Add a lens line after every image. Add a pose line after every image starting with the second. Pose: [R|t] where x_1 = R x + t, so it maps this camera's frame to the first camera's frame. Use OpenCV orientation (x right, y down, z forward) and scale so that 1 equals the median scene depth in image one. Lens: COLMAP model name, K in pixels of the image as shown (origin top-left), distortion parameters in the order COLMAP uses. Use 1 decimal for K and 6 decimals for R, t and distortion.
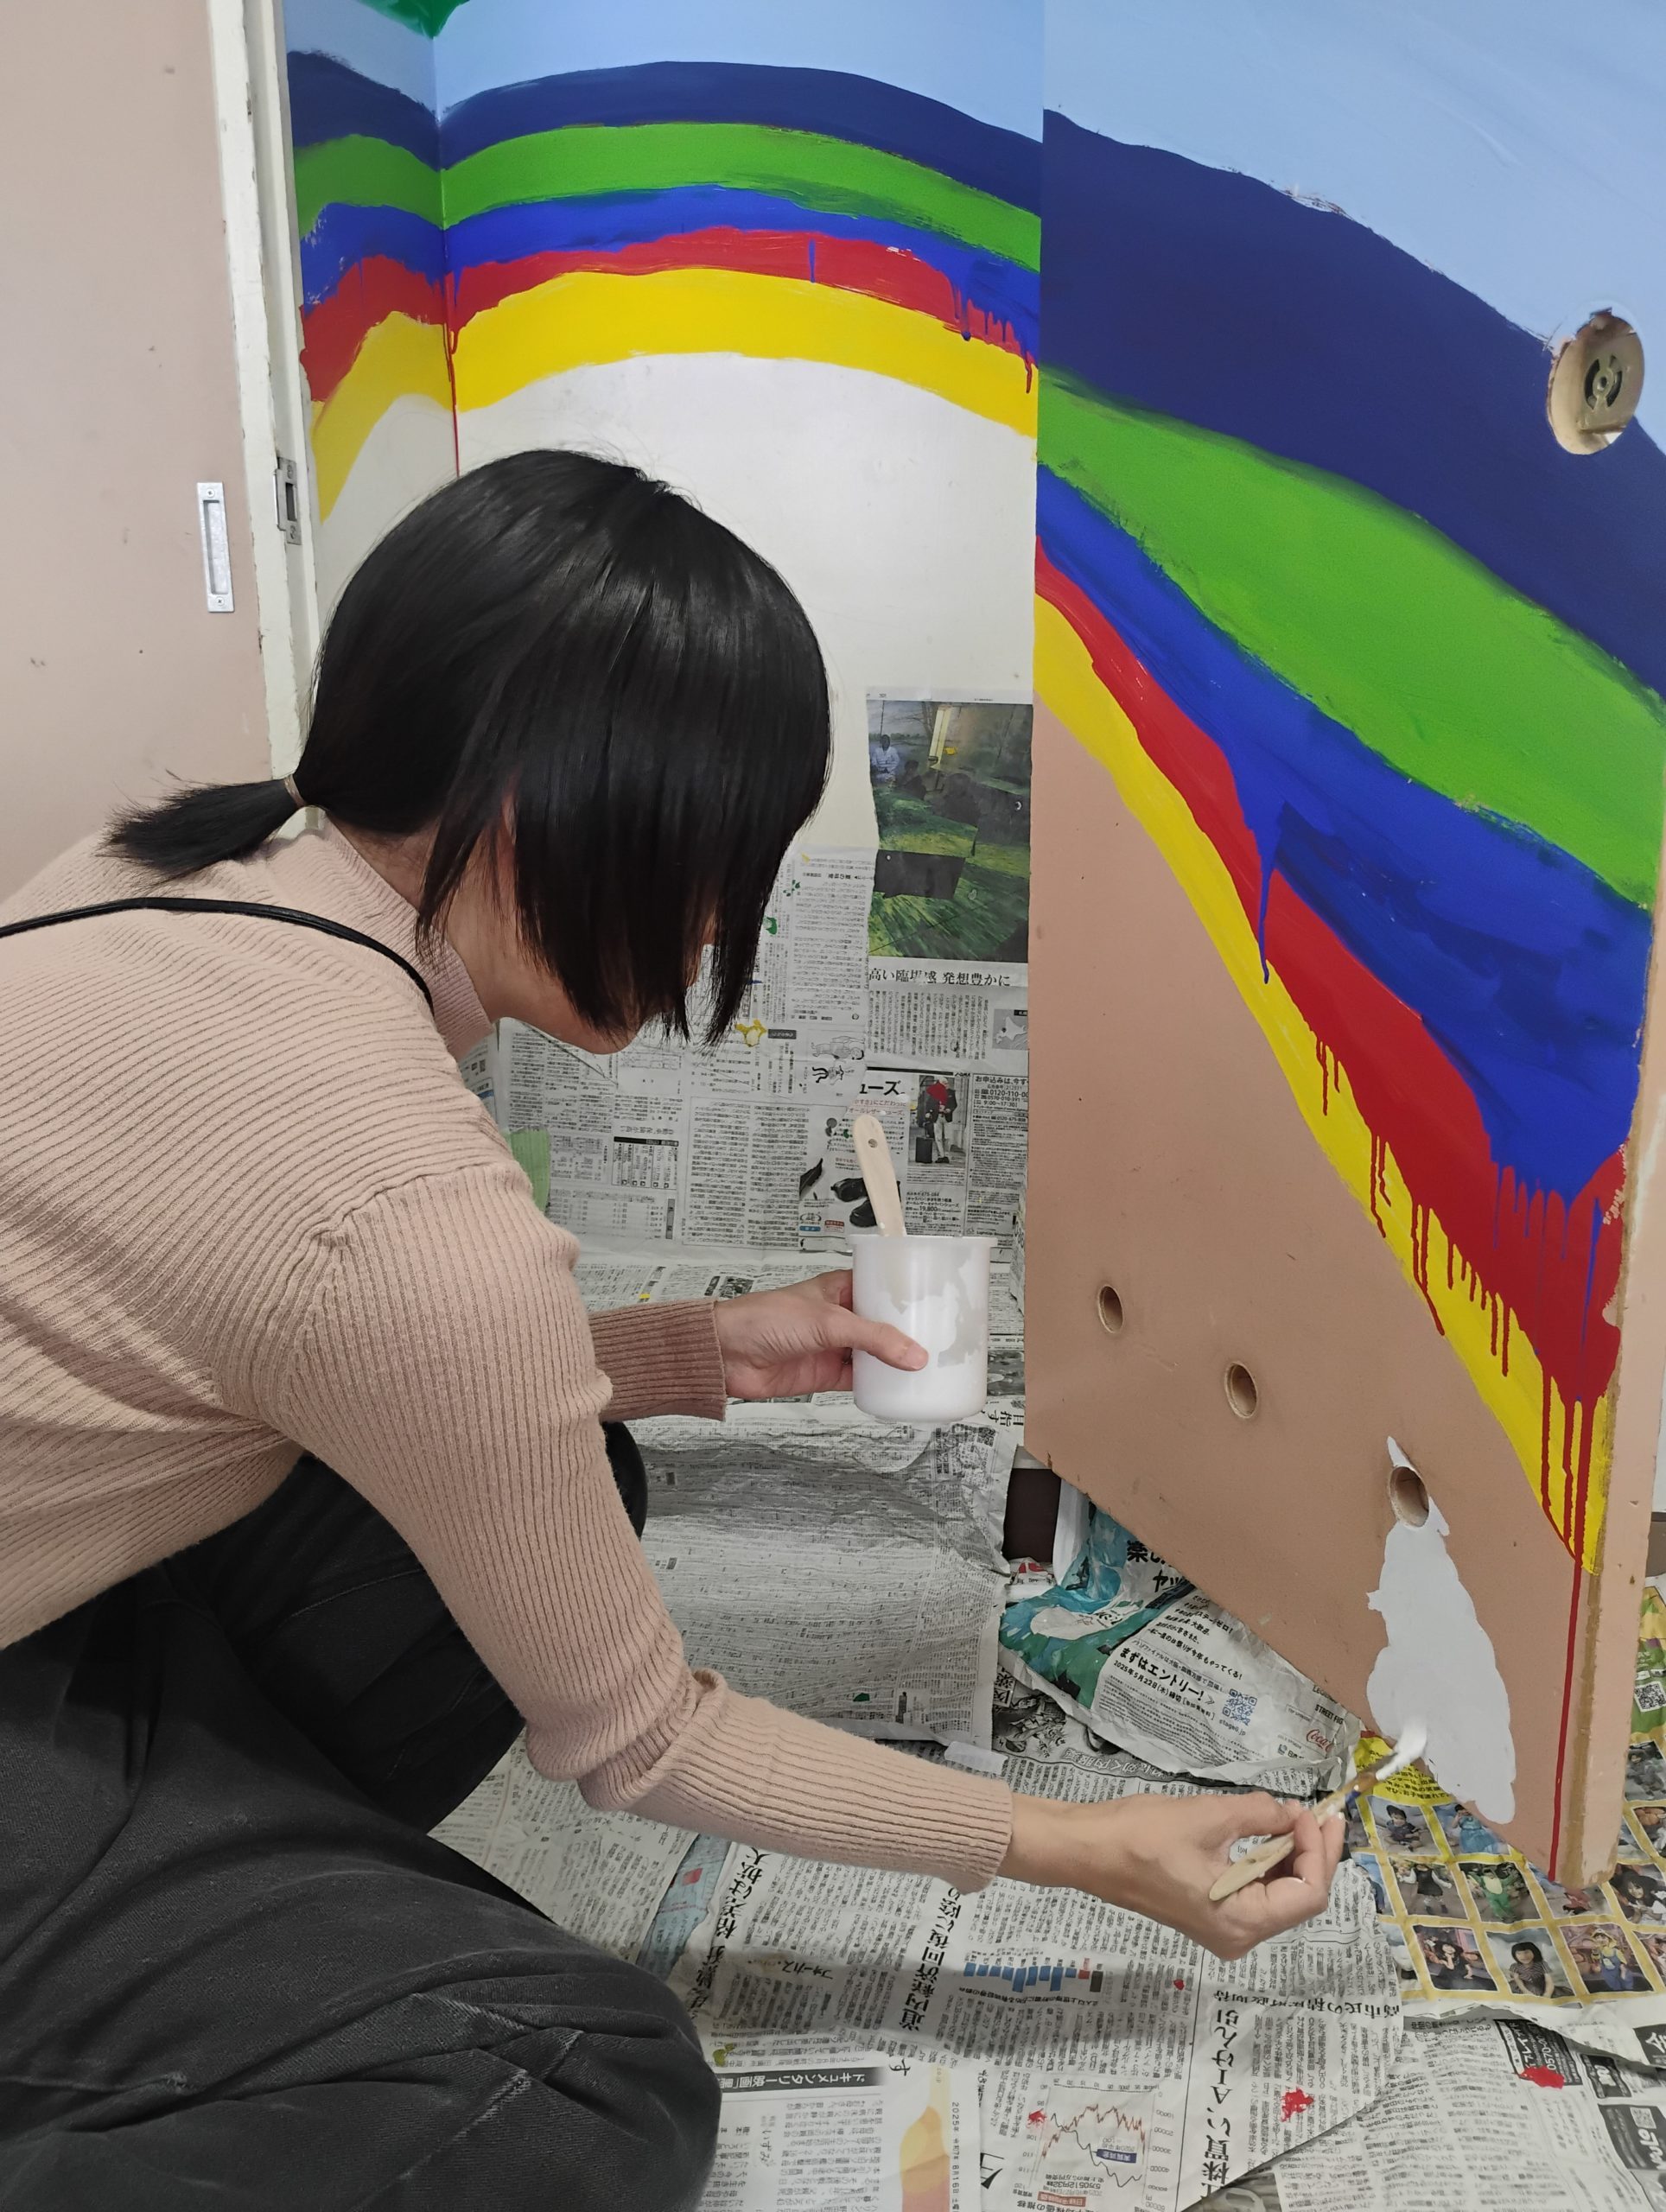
lens RADIAL K [[1858.2, 0, 821.2], [0, 1858.2, 1110.8], [0, 0, 1]] dist [0.062406, -0.081853]
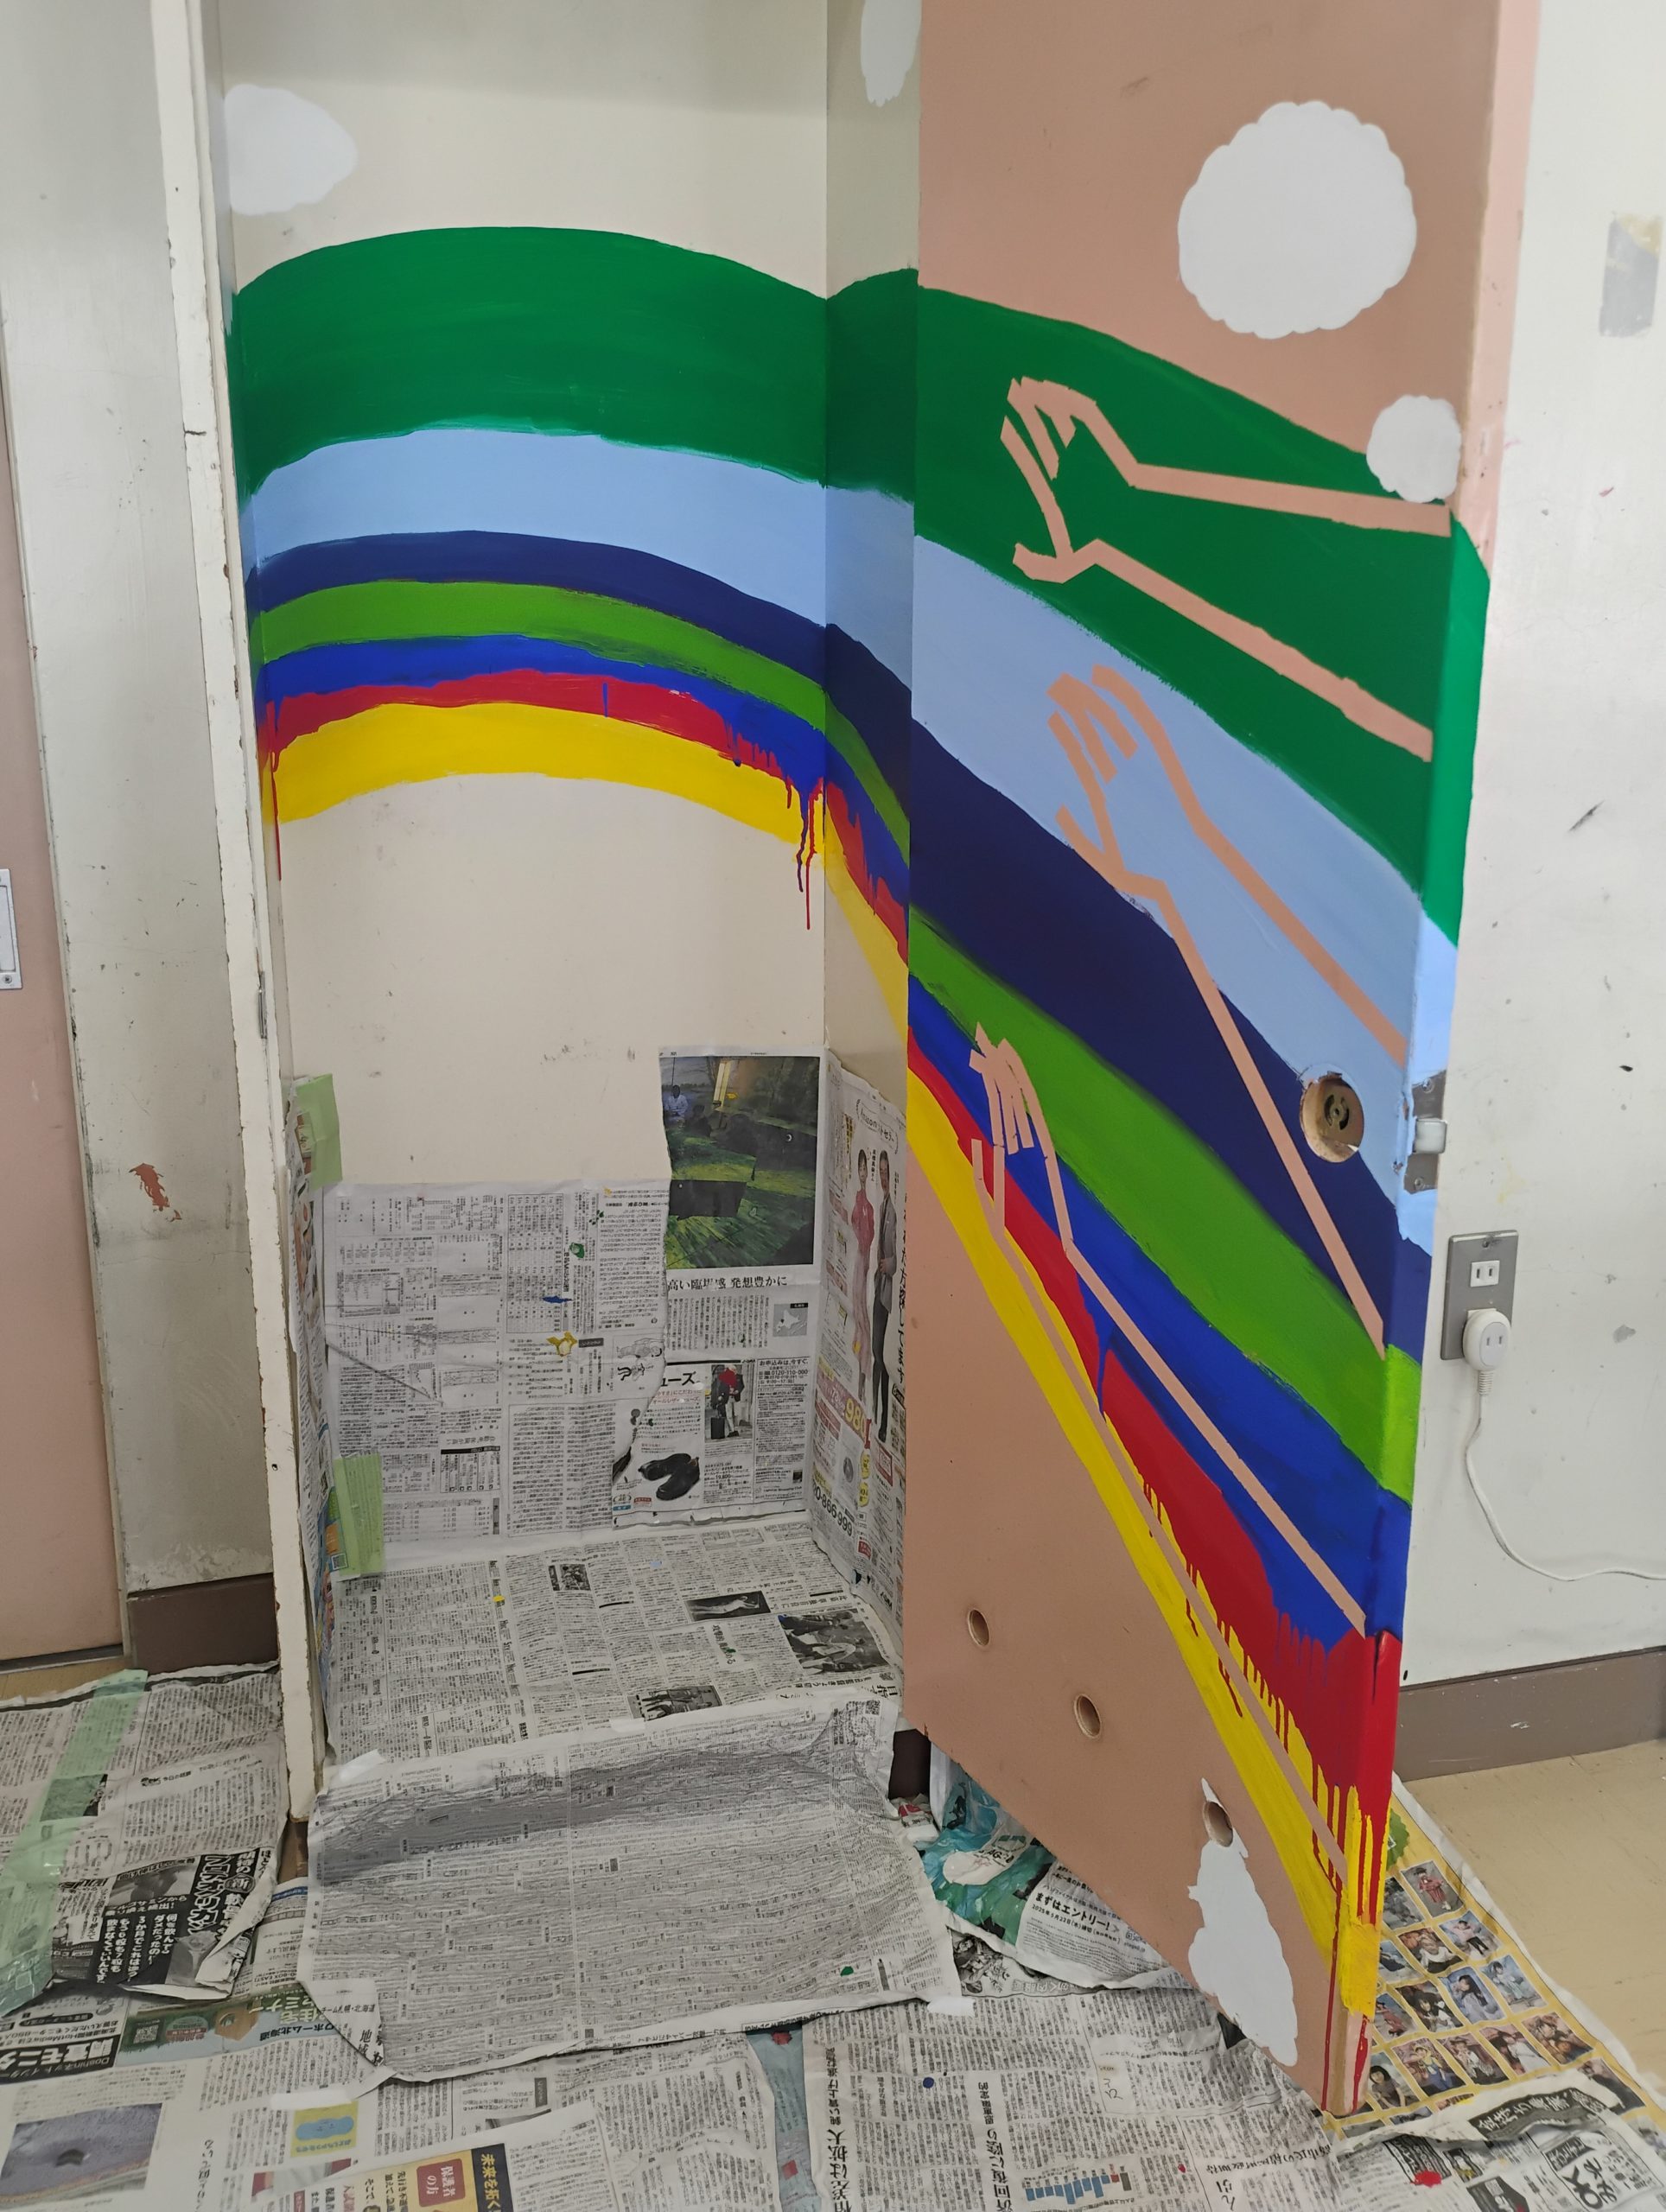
lens RADIAL K [[1858.2, 0, 821.2], [0, 1858.2, 1110.8], [0, 0, 1]] dist [0.062406, -0.081853]
pose [[0.942789, -0.072751, 0.325354, -0.250319], [0.071979, 0.997302, 0.014427, -0.190549], [-0.325526, 0.009817, 0.945482, -0.118779]]
